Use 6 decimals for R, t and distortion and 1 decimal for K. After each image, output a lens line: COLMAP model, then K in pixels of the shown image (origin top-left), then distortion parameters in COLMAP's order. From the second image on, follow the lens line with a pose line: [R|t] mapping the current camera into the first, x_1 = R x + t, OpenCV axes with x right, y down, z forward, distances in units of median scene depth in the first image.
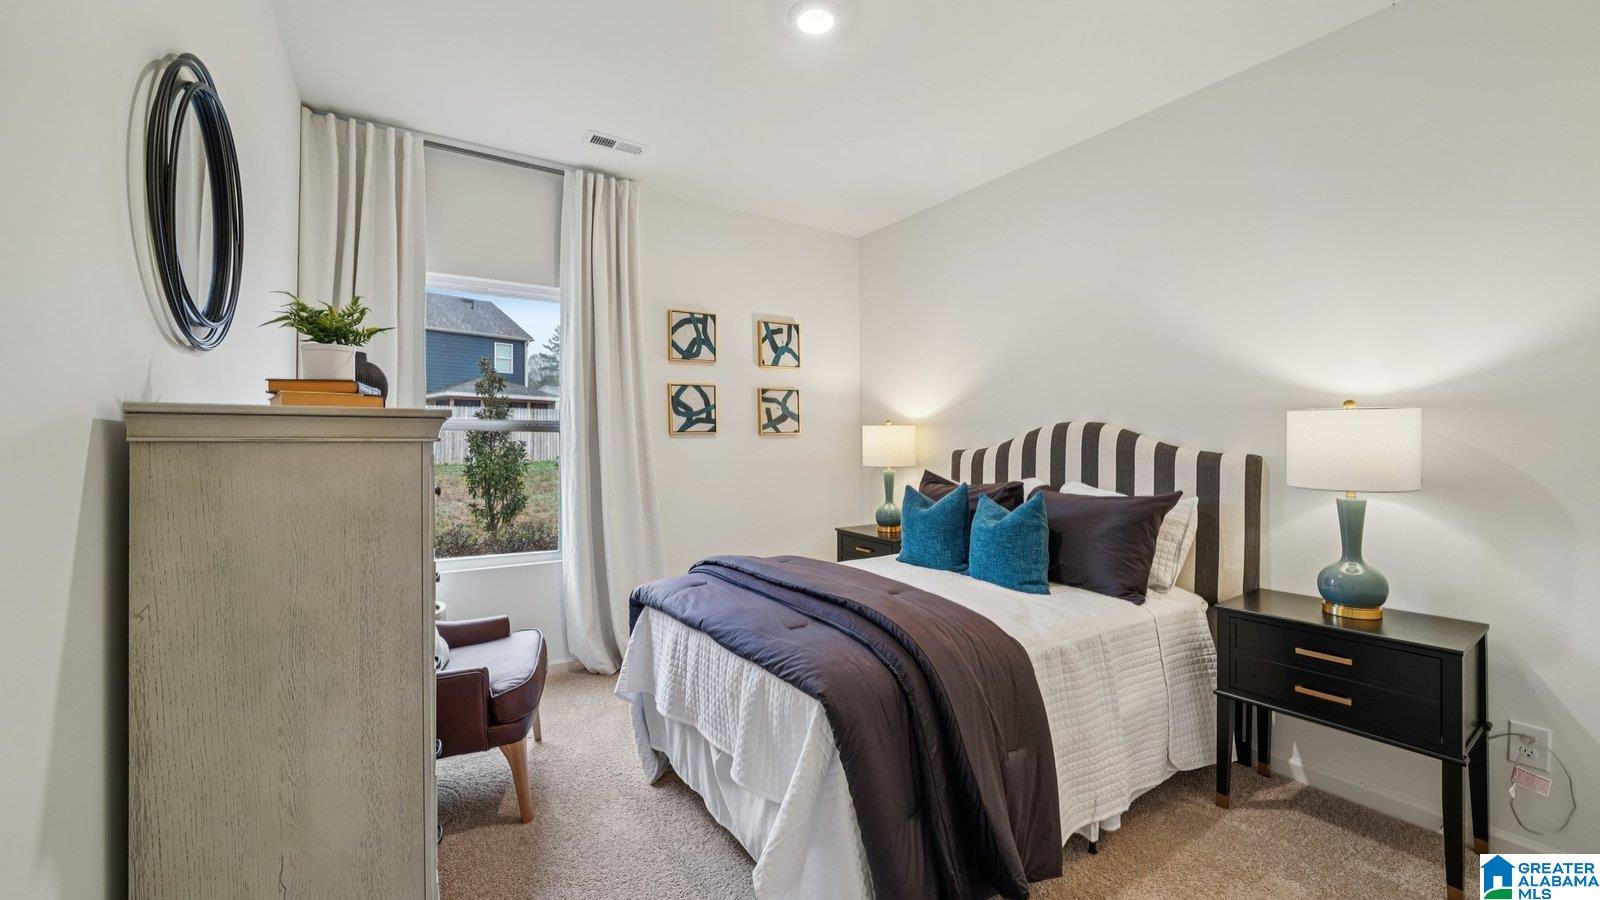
lens RADIAL K [[609.3, 0, 796.2], [0, 609.3, 445.1], [0, 0, 1]] dist [-0.016080, 0.002528]
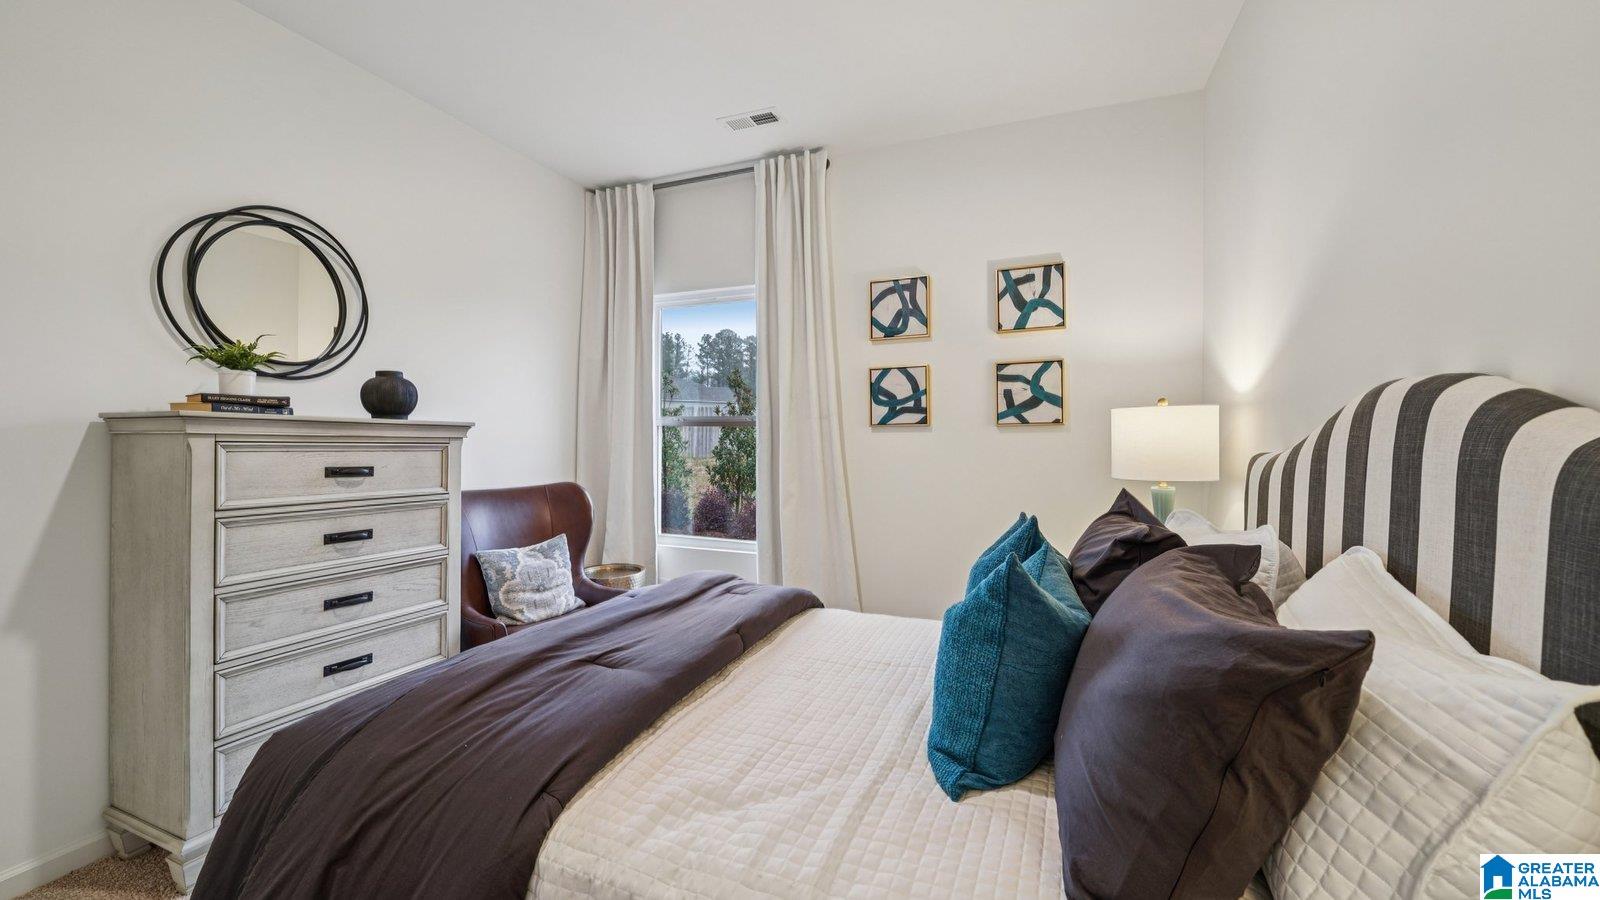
lens RADIAL K [[609.3, 0, 802.3], [0, 609.3, 451.5], [0, 0, 1]] dist [-0.016080, 0.002528]
pose [[0.583897, 0.018774, -0.811610, 0.419102], [-0.006195, 0.999806, 0.018671, 0.000384], [0.811804, -0.005874, 0.583901, 0.407701]]
